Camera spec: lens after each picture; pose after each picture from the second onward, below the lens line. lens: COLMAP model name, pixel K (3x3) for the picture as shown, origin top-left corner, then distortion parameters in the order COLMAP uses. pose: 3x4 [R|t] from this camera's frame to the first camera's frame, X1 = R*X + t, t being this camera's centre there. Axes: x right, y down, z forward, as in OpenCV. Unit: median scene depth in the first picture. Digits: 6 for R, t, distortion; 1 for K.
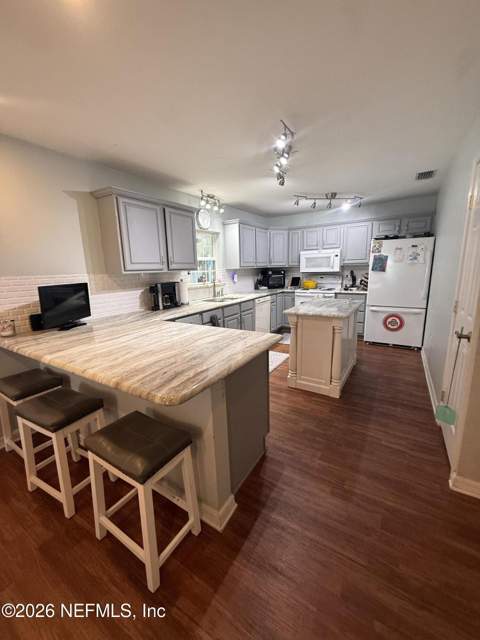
lens RADIAL K [[254.9, 0, 240.6], [0, 254.9, 318.3], [0, 0, 1]] dist [0.007006, -0.000134]
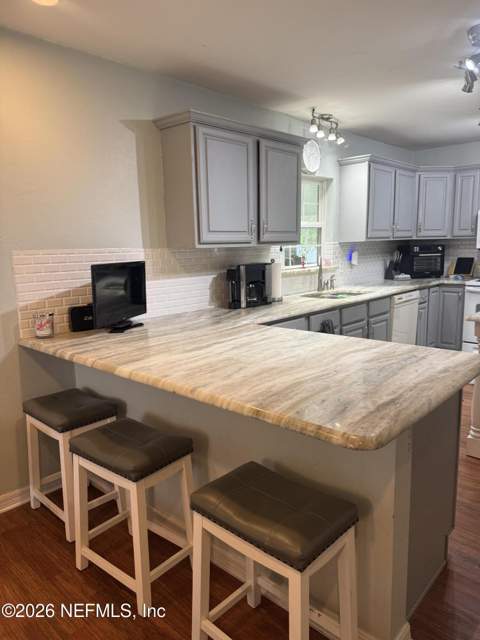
lens RADIAL K [[445.7, 0, 240.8], [0, 445.7, 321.6], [0, 0, 1]] dist [0.099246, -0.137756]
pose [[0.980884, 0.038306, -0.190784, -0.083959], [-0.042207, 0.998974, -0.016424, 0.012882], [0.189959, 0.024162, 0.981495, -0.036764]]
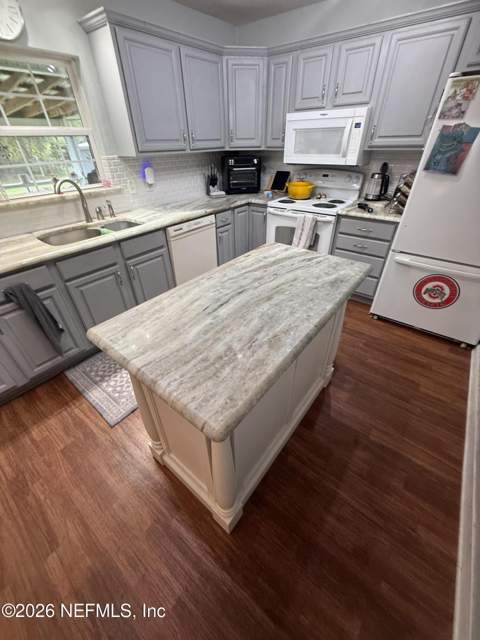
lens RADIAL K [[257.7, 0, 240.0], [0, 257.7, 320.0], [0, 0, 1]] dist [0.001583, 0.000245]
pose [[0.994018, 0.070782, -0.083171, 0.267607], [-0.031253, 0.914056, 0.404381, -0.123936], [0.104646, -0.399363, 0.910801, 0.486164]]
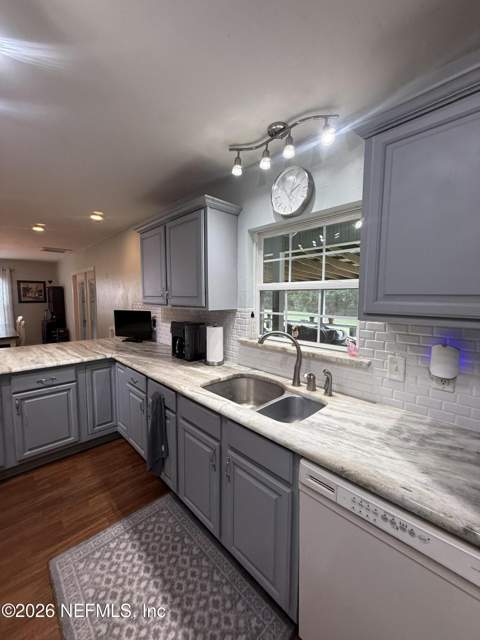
lens RADIAL K [[257.7, 0, 240.0], [0, 257.7, 320.0], [0, 0, 1]] dist [0.001583, 0.000245]
pose [[-0.246053, 0.107947, -0.963226, 0.286606], [-0.194137, 0.968152, 0.158091, -0.226406], [0.949615, 0.225896, -0.217261, 1.010333]]
